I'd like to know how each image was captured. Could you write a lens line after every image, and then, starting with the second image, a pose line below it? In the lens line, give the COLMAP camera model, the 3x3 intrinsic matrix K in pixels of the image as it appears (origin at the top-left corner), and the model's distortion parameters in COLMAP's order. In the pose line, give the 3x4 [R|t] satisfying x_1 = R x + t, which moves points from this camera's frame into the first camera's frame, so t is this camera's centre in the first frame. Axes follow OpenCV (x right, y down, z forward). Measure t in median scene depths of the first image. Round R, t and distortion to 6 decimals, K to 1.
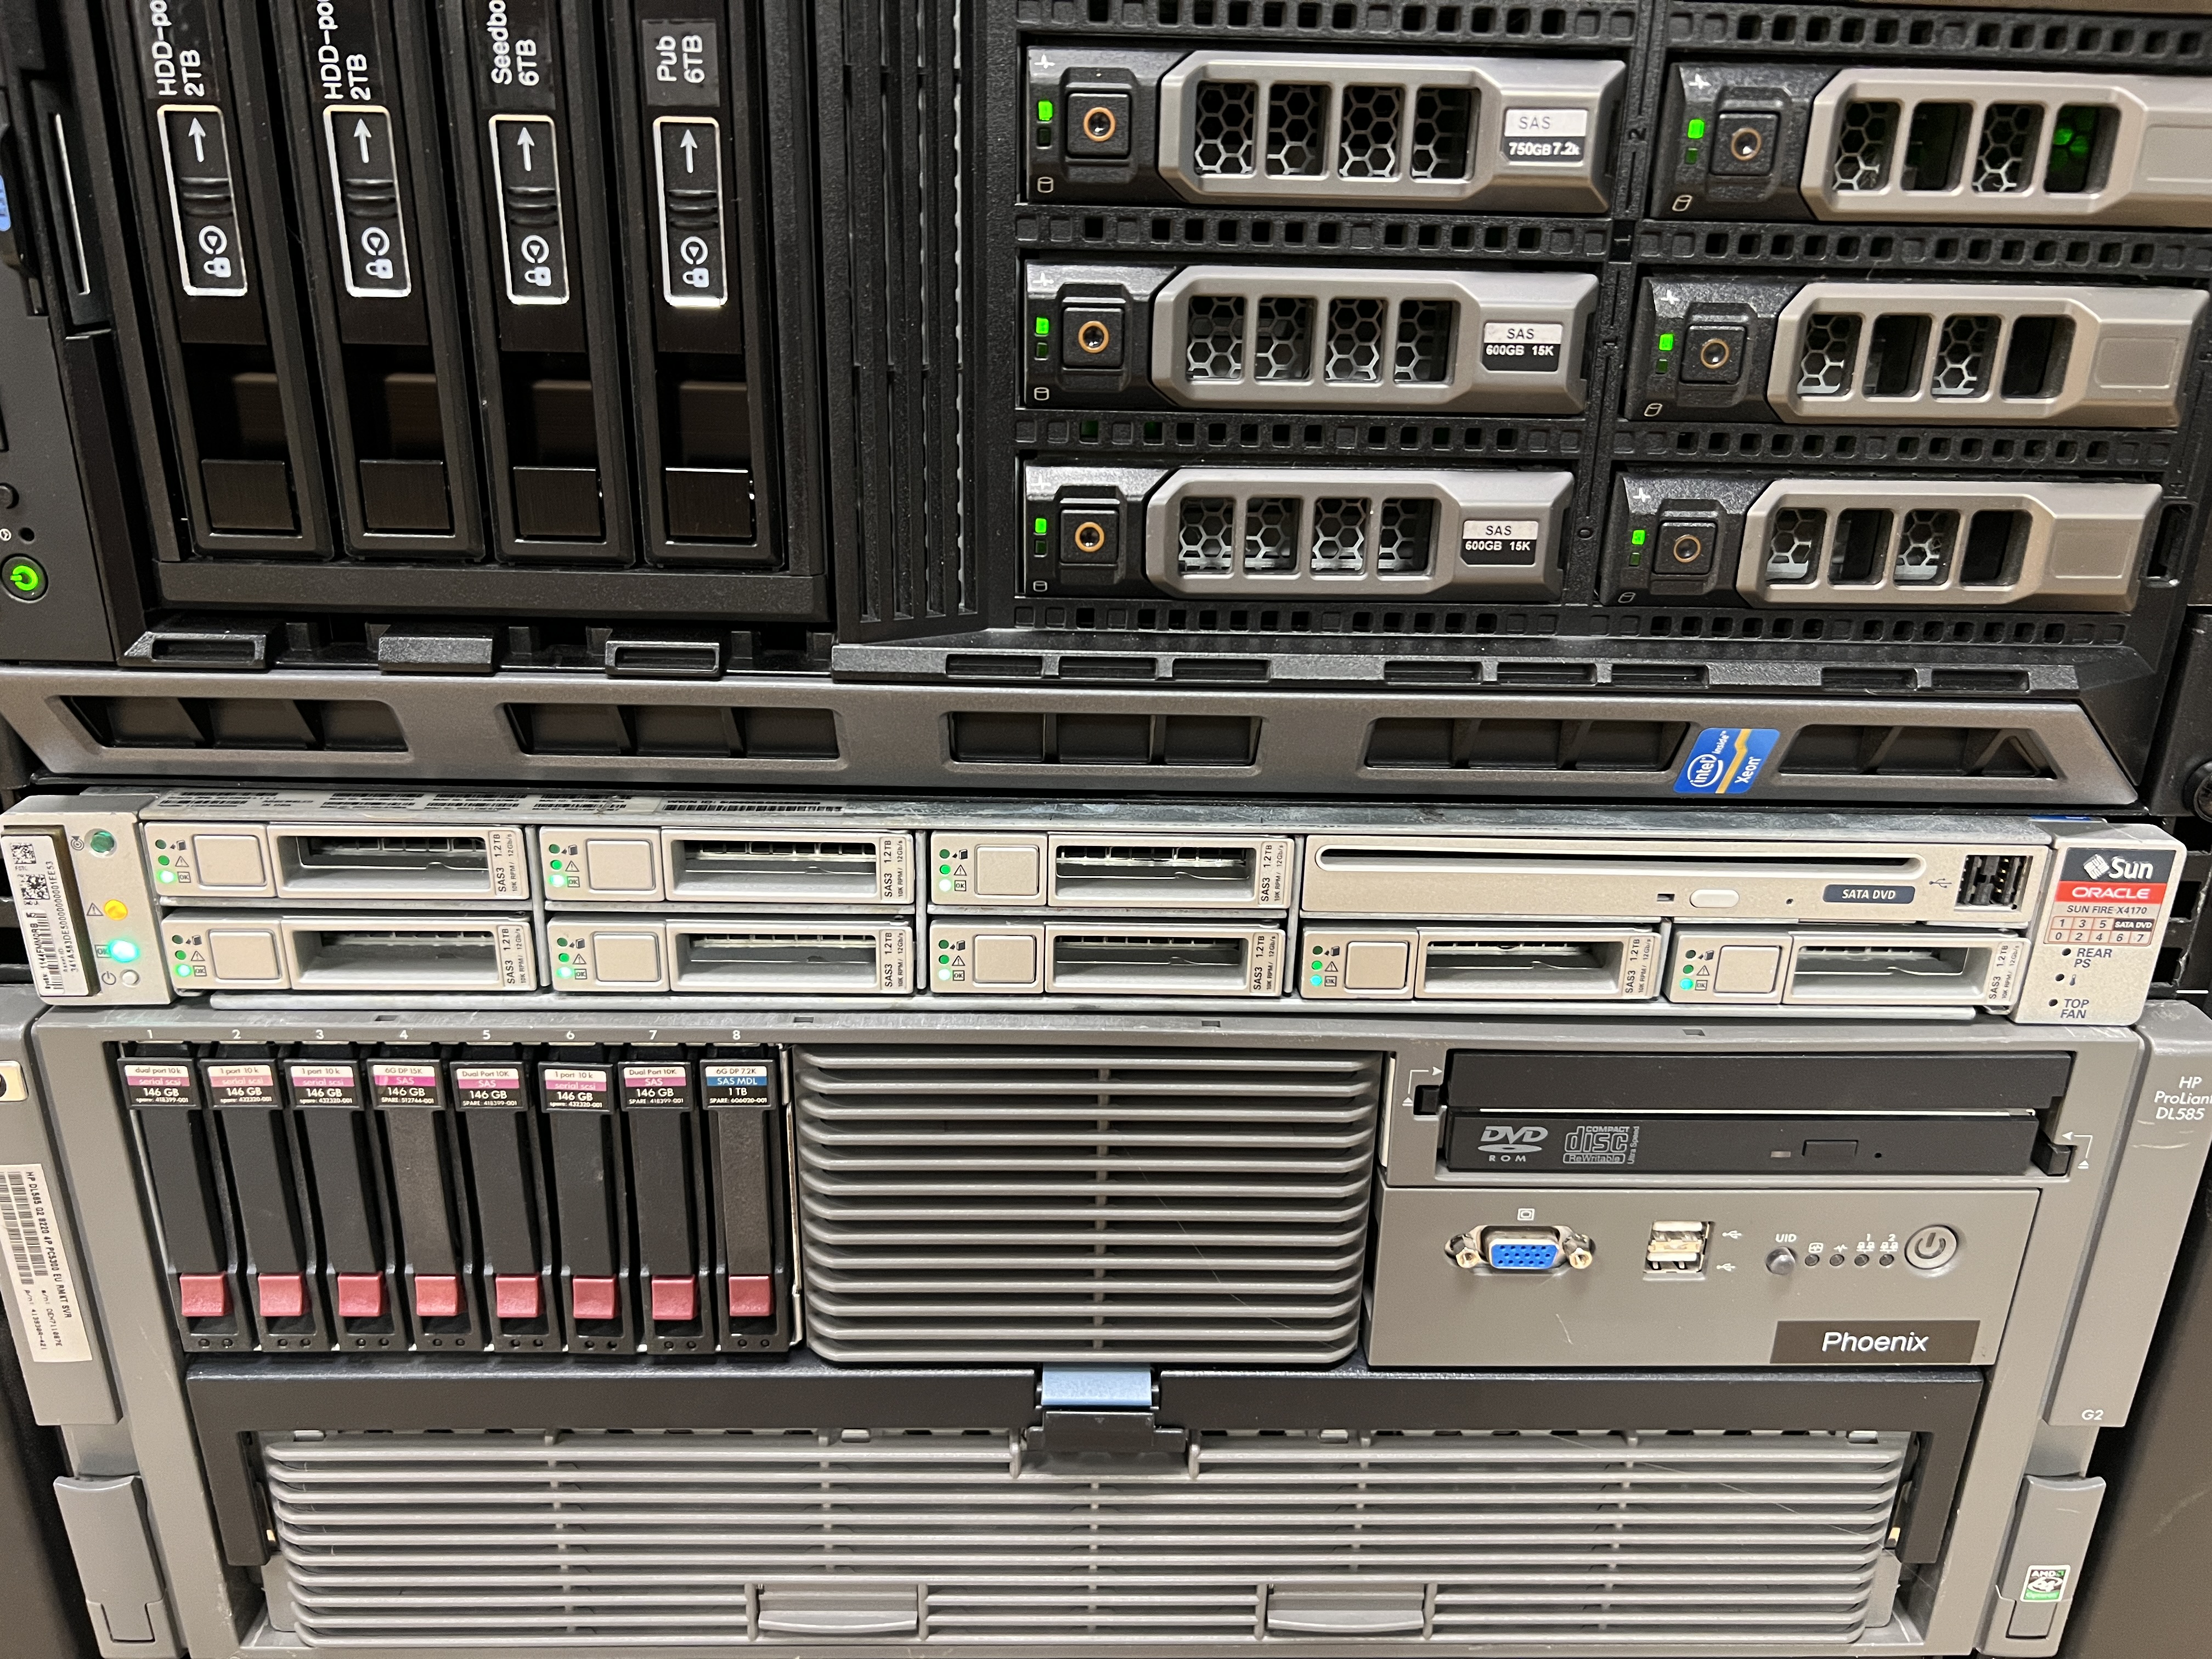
lens RADIAL K [[1690.5, 0, 1098.4], [0, 1690.5, 811.6], [0, 0, 1]] dist [-0.039862, -0.010208]
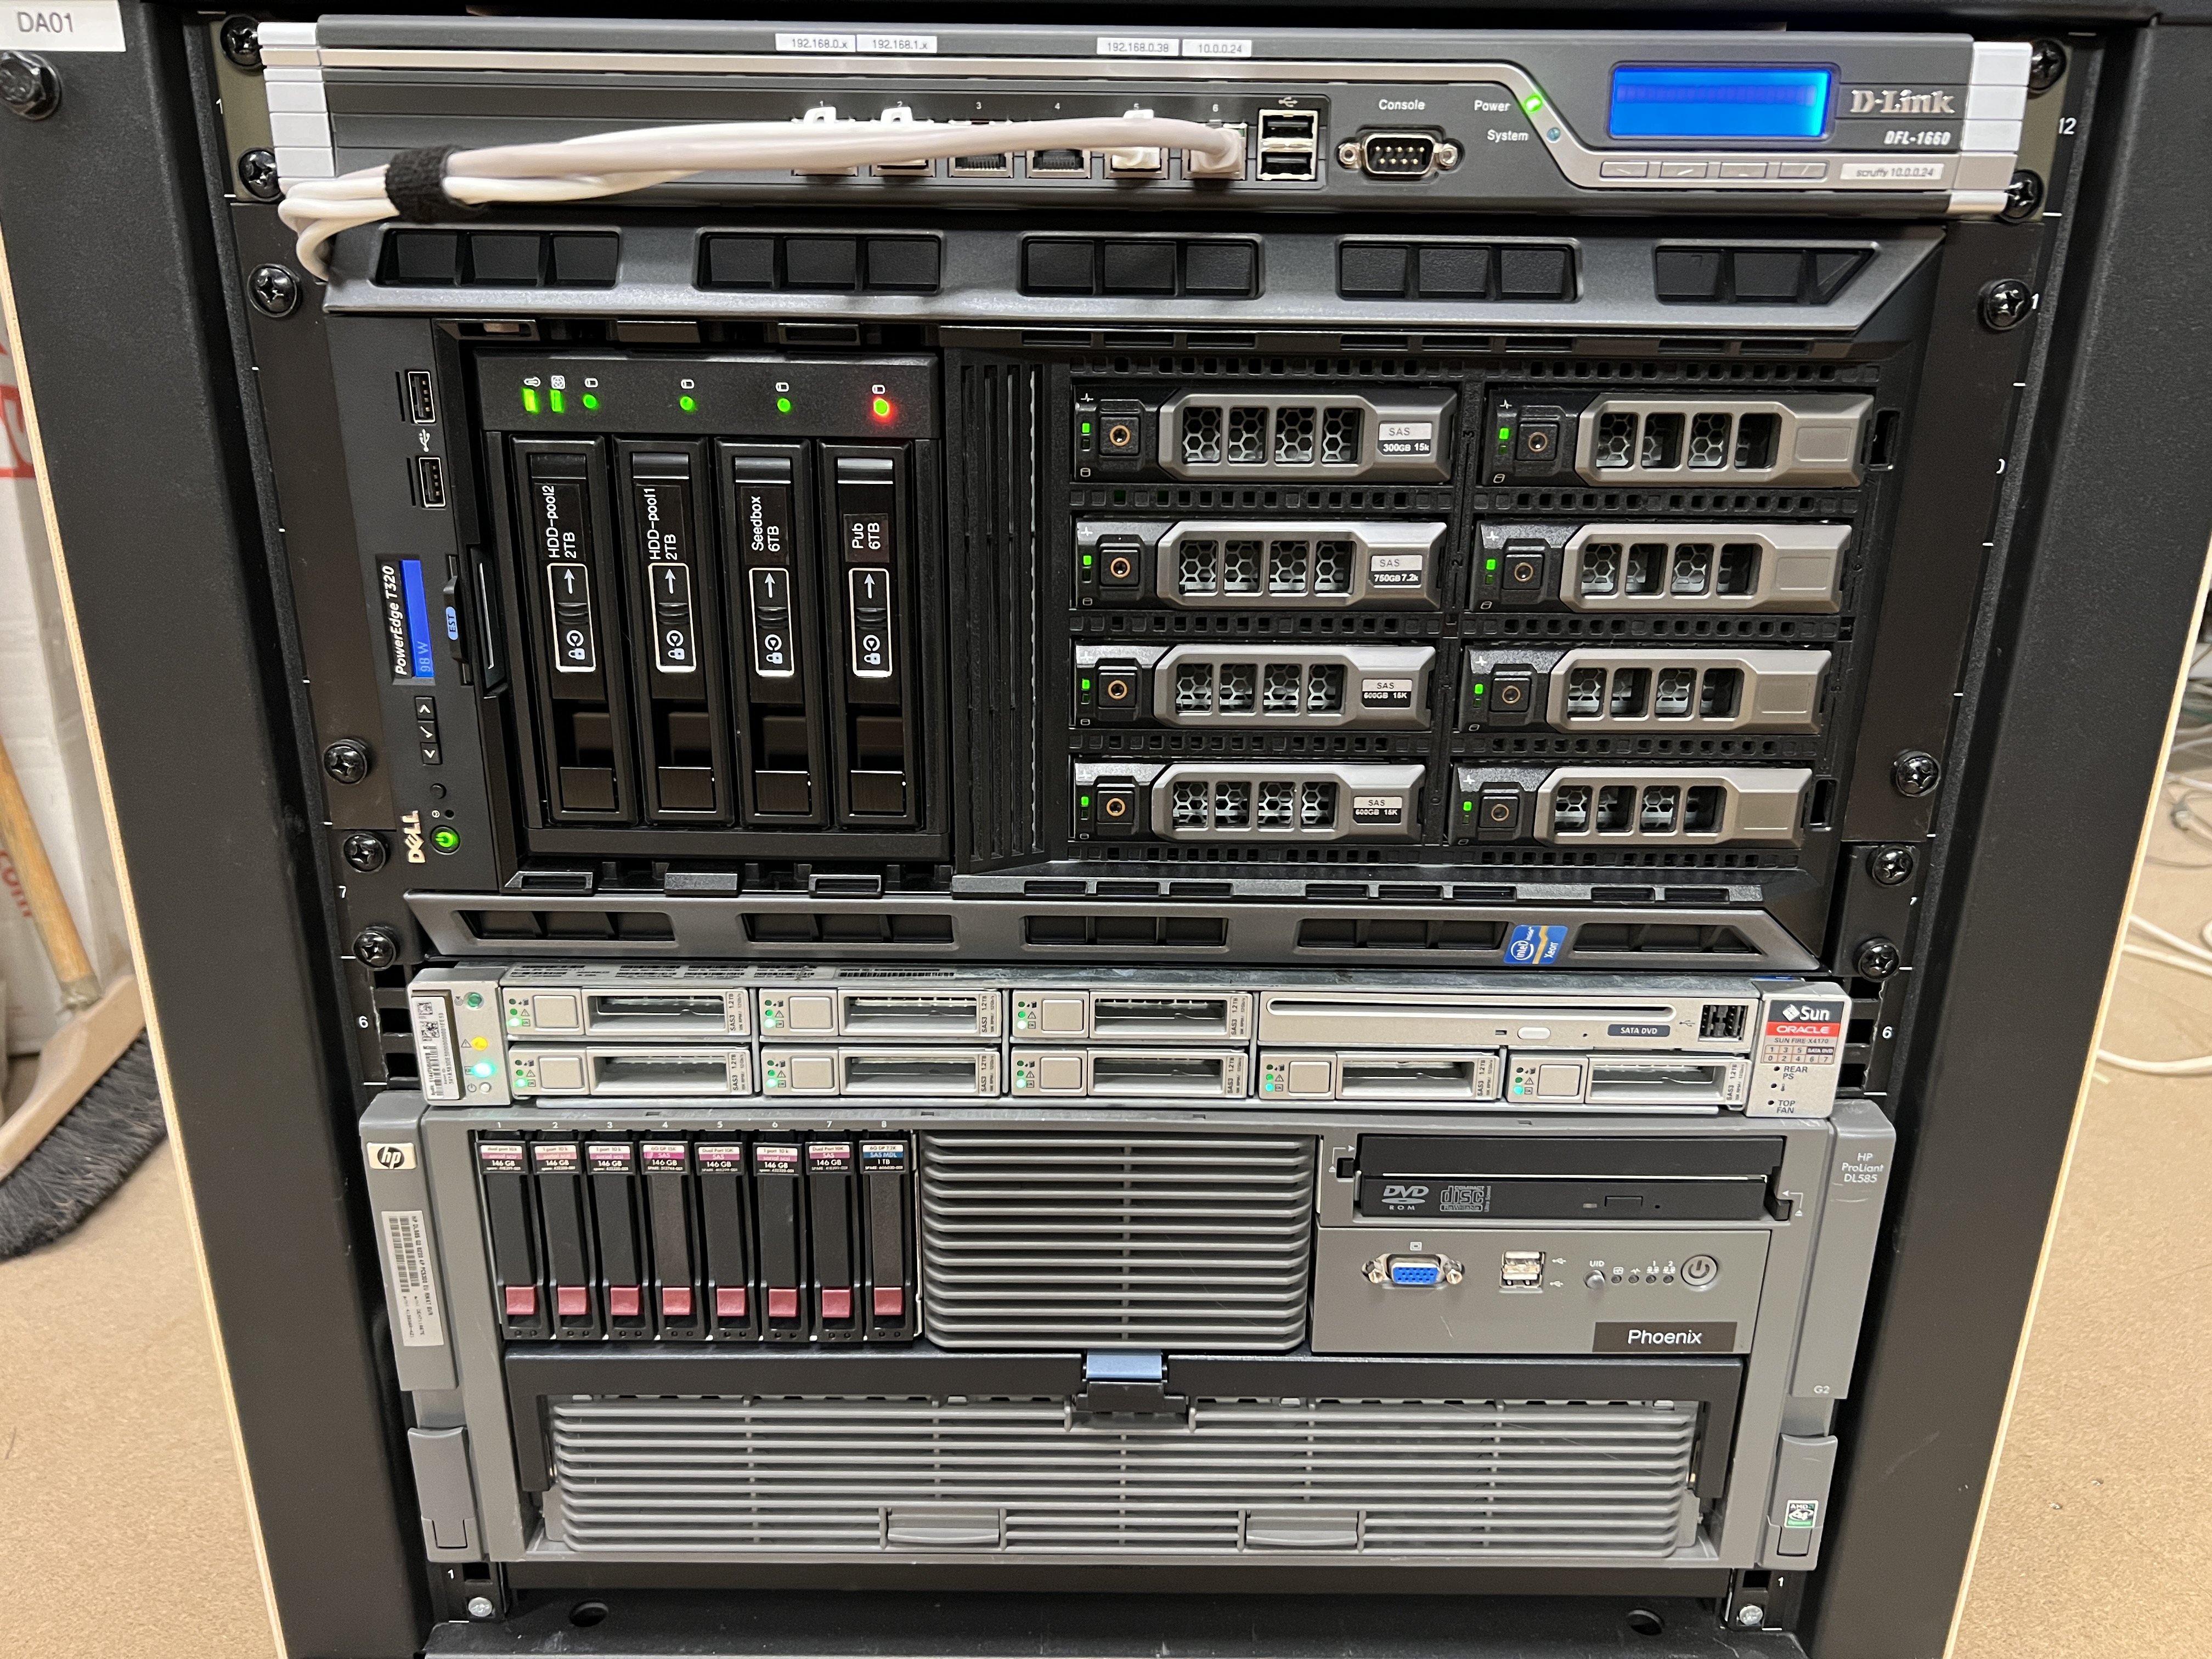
lens RADIAL K [[1690.5, 0, 1093.8], [0, 1690.5, 837.5], [0, 0, 1]] dist [-0.039862, -0.010208]
pose [[0.999678, -0.004010, -0.025043, 0.011940], [0.003471, 0.999762, -0.021524, -0.091078], [0.025124, 0.021430, 0.999455, -0.511095]]
